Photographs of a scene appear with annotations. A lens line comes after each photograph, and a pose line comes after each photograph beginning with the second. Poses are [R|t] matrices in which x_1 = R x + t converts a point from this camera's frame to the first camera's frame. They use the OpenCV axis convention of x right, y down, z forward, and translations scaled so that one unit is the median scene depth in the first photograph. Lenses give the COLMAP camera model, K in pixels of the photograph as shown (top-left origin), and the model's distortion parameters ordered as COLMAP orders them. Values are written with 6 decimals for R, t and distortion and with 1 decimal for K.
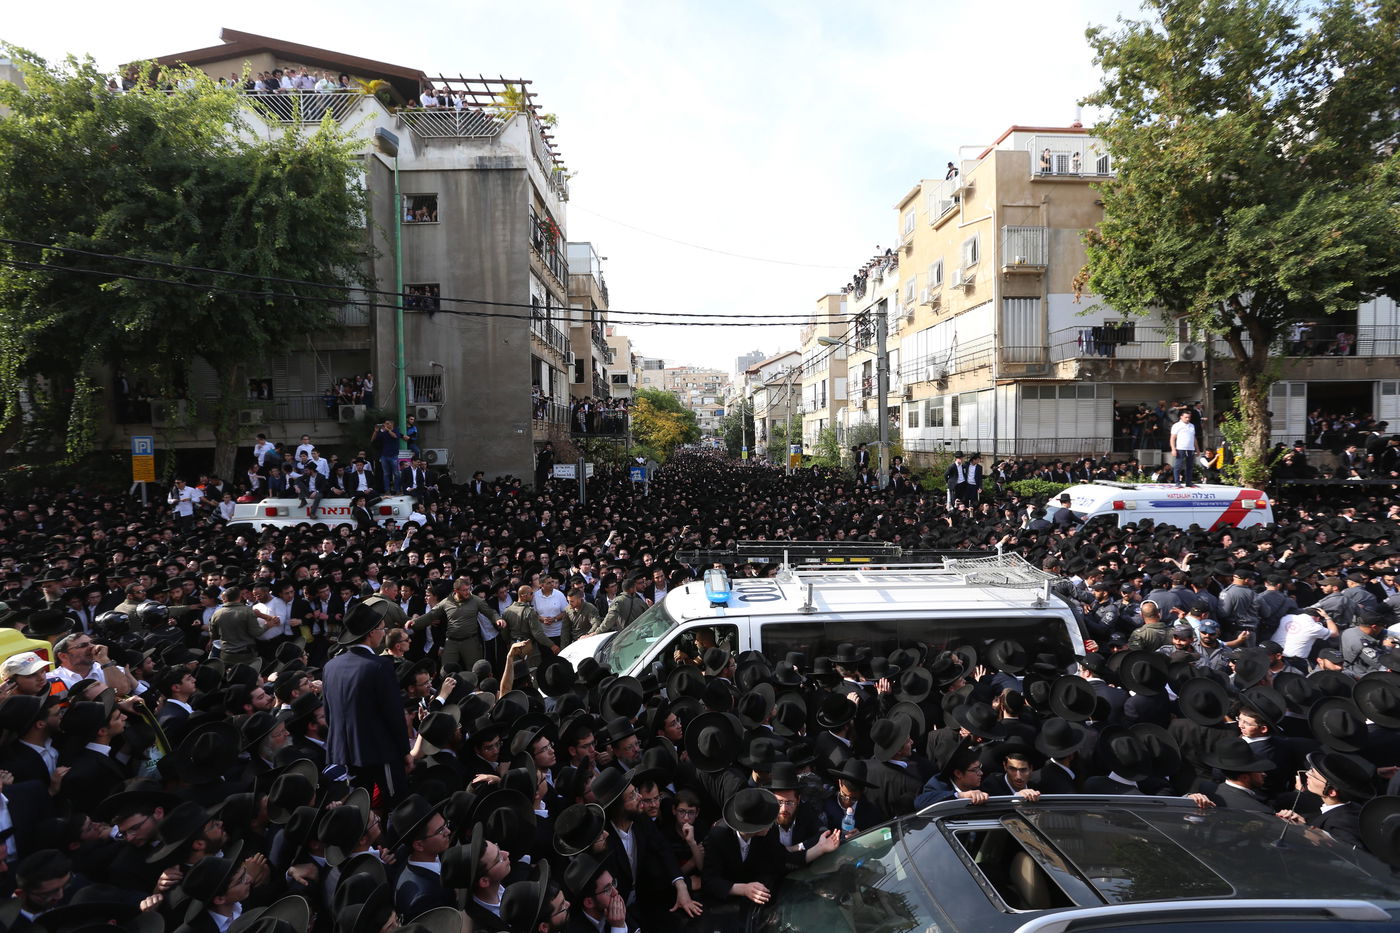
lens RADIAL K [[636.4, 0, 701.4], [0, 636.4, 465.3], [0, 0, 1]] dist [-0.041669, 0.013742]
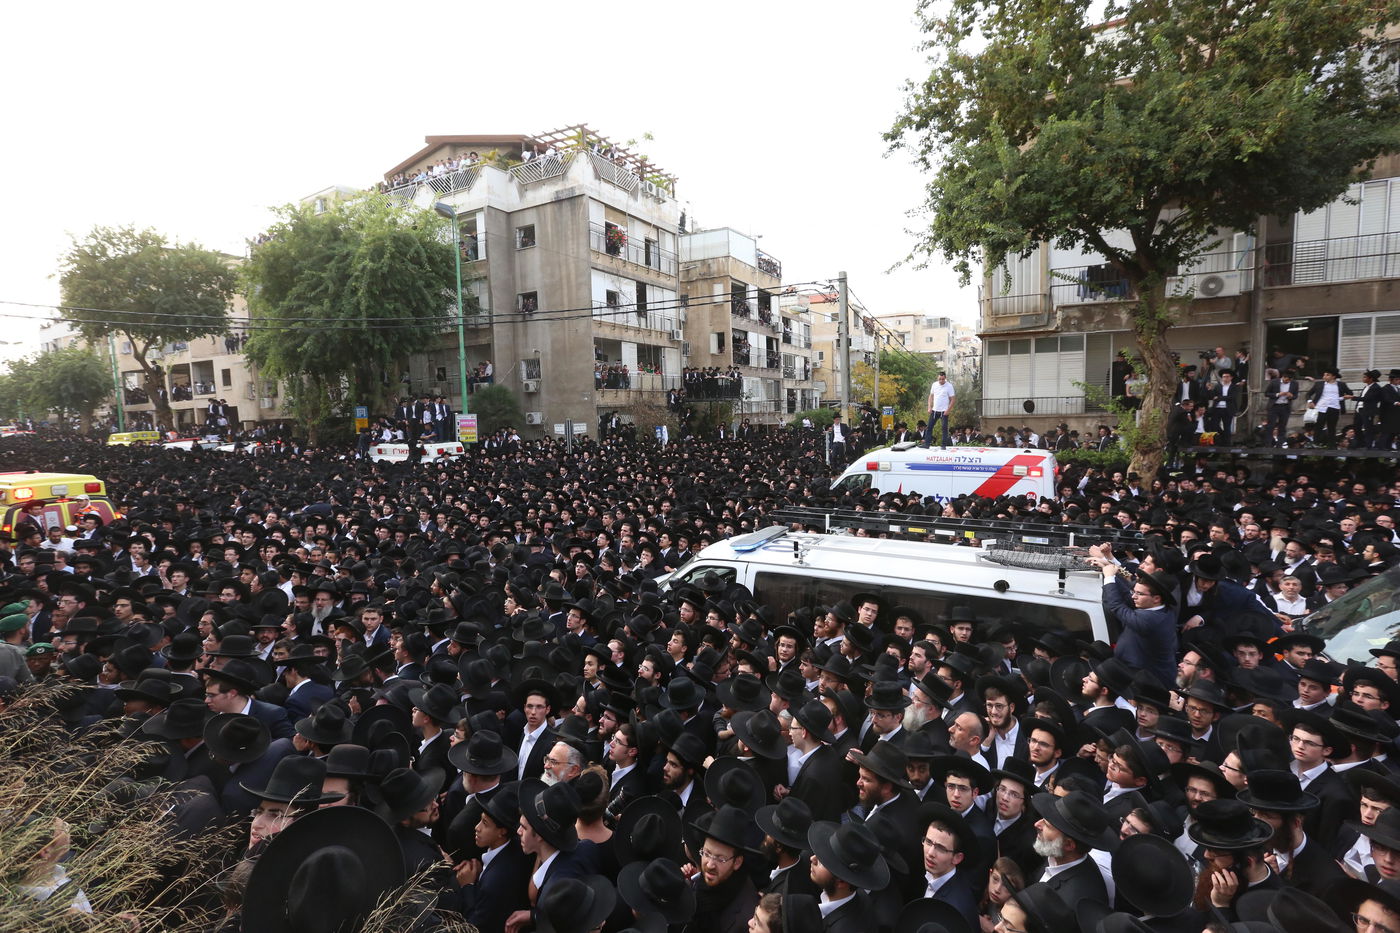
lens RADIAL K [[636.4, 0, 700.8], [0, 636.4, 461.7], [0, 0, 1]] dist [-0.041669, 0.013742]
pose [[0.862047, 0.034698, -0.505640, 0.603024], [-0.007290, 0.998399, 0.056083, 0.001092], [0.506777, -0.044660, 0.860920, -0.016162]]
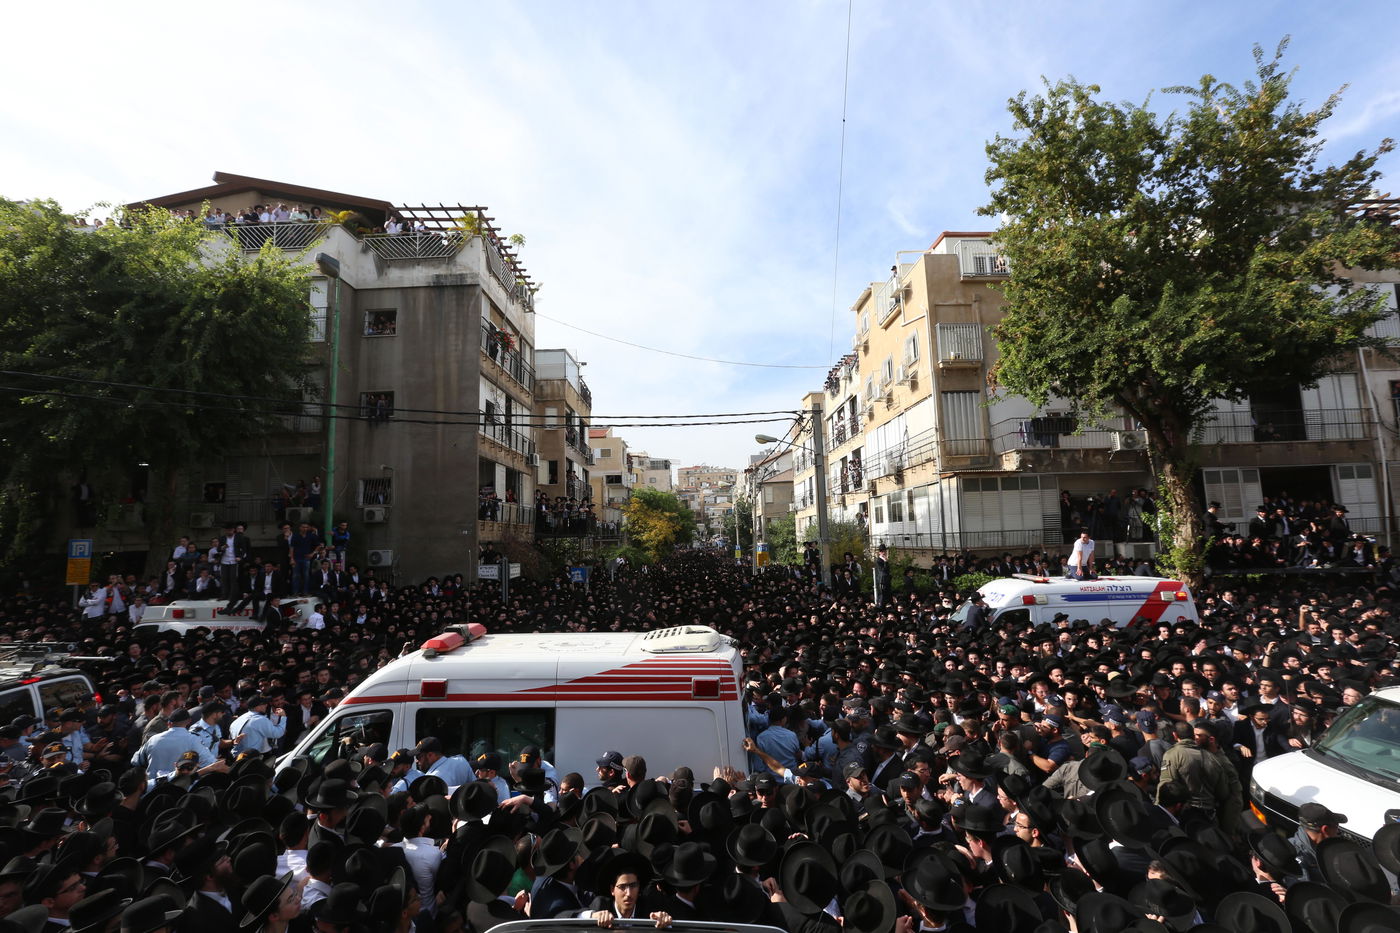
lens RADIAL K [[636.4, 0, 707.6], [0, 636.4, 469.8], [0, 0, 1]] dist [-0.041669, 0.013742]
pose [[0.999351, -0.017453, -0.031507, 0.137767], [0.012631, 0.989023, -0.147222, 0.001636], [0.033731, 0.146728, 0.988602, 0.001010]]
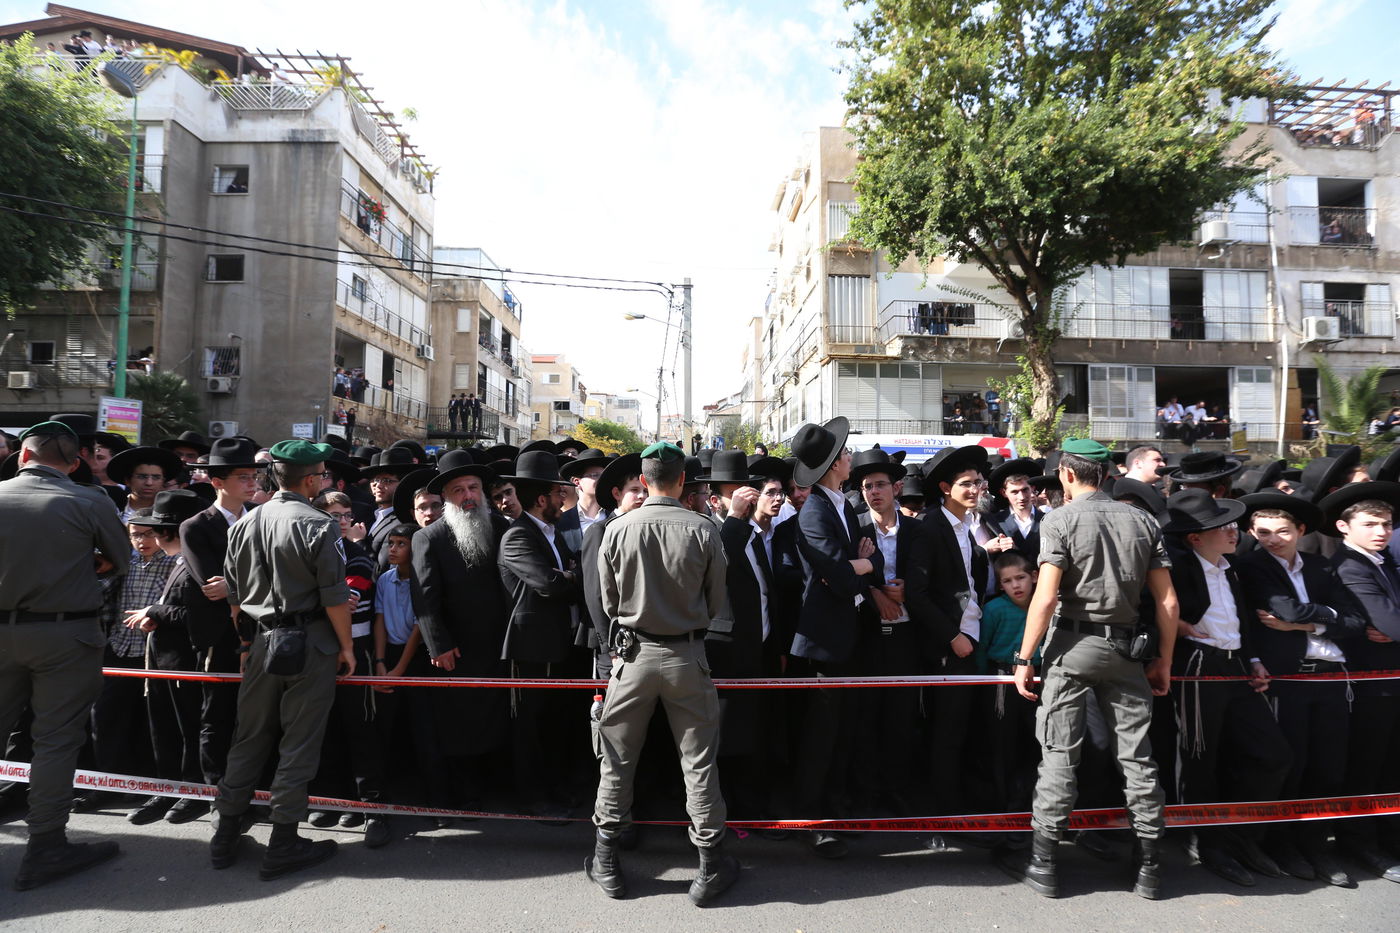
lens RADIAL K [[636.4, 0, 703.1], [0, 636.4, 465.2], [0, 0, 1]] dist [-0.041669, 0.013742]
pose [[0.999783, 0.018651, -0.009321, 0.312239], [-0.019355, 0.996425, -0.082233, 0.102825], [0.007754, 0.082396, 0.996570, 0.073506]]
